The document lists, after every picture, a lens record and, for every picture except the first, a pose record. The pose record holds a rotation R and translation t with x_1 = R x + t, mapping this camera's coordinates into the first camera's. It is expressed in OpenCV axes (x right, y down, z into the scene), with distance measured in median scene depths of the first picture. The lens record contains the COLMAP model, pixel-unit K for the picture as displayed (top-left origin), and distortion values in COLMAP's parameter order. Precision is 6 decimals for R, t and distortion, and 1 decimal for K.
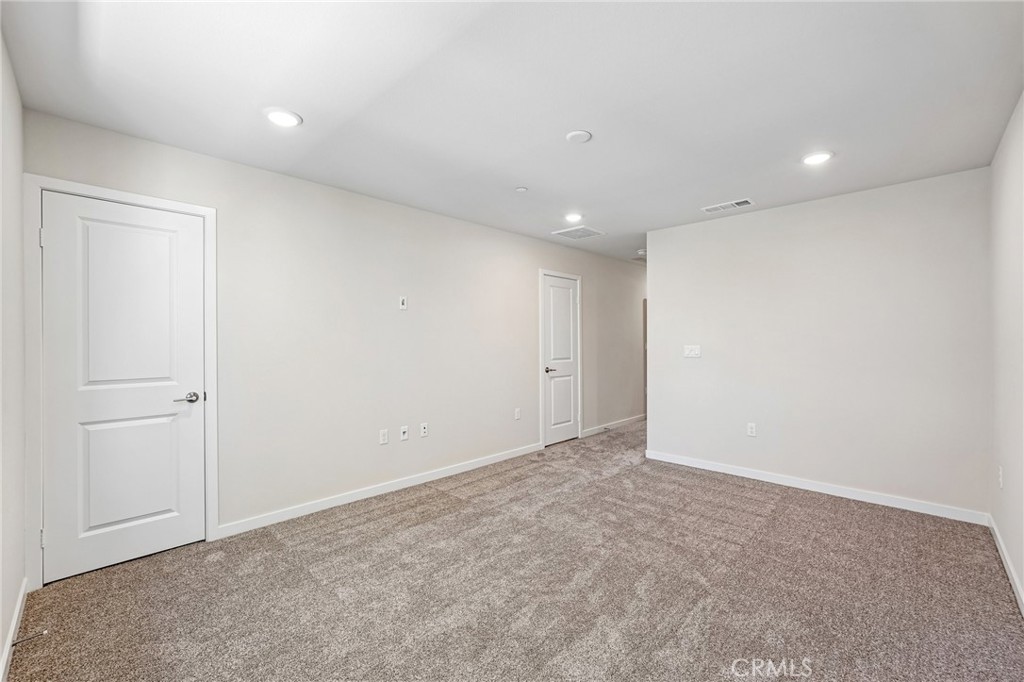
lens RADIAL K [[421.4, 0, 514.9], [0, 421.4, 341.2], [0, 0, 1]] dist [-0.028484, -0.002042]
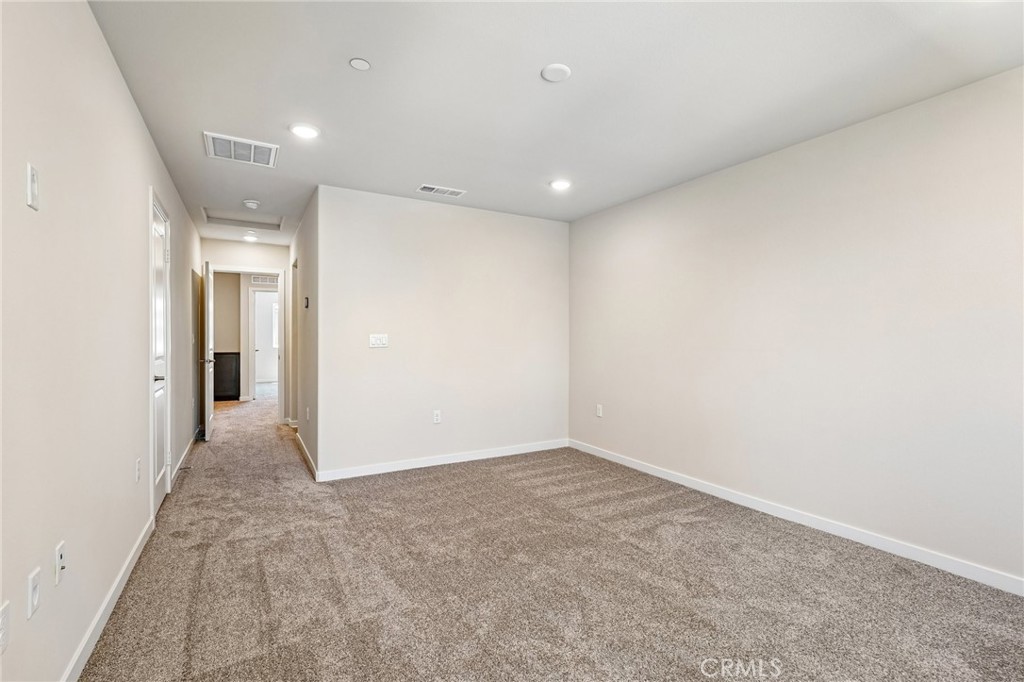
lens RADIAL K [[459.8, 0, 514.2], [0, 459.8, 340.7], [0, 0, 1]] dist [-0.023284, 0.000575]
pose [[0.275232, -0.003087, 0.961373, -0.421996], [0.000959, 0.999995, 0.002937, 0.021788], [-0.961377, 0.000114, 0.275234, 0.476843]]
